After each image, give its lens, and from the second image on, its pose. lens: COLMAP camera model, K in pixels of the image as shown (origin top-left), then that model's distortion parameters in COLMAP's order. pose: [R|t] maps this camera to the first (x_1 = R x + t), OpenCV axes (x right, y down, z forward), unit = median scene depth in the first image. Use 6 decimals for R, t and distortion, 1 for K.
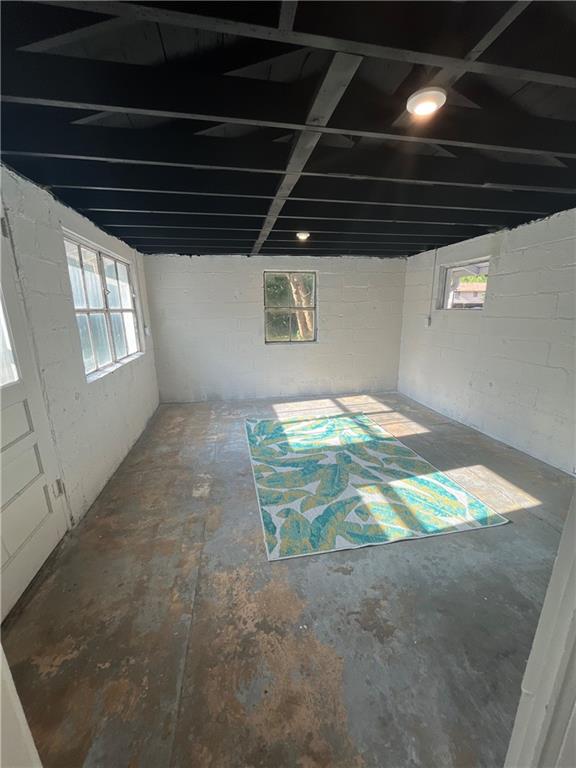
lens RADIAL K [[307.7, 0, 288.0], [0, 307.7, 384.0], [0, 0, 1]] dist [-0.001202, -0.000097]
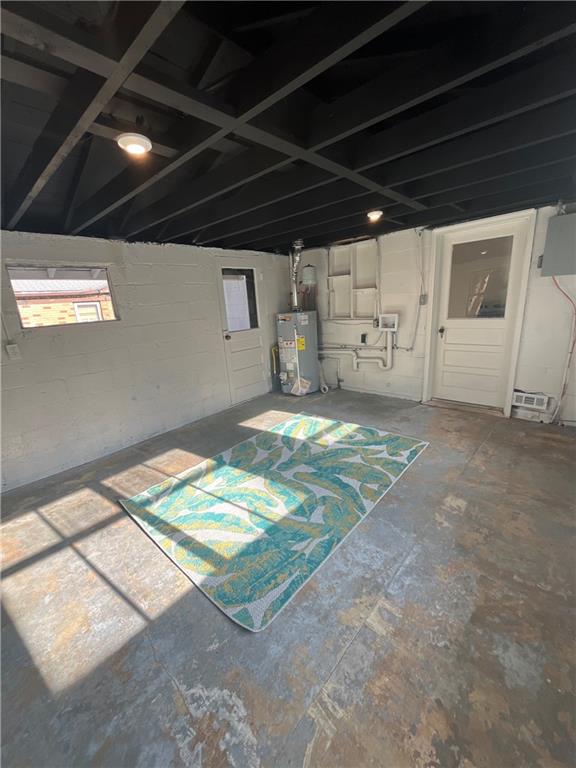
lens RADIAL K [[307.7, 0, 288.0], [0, 307.7, 384.0], [0, 0, 1]] dist [-0.001202, -0.000097]
pose [[-0.601790, -0.155647, 0.783341, -0.528294], [0.264602, 0.886574, 0.379437, -0.343499], [-0.753548, 0.435615, -0.492347, 1.379520]]
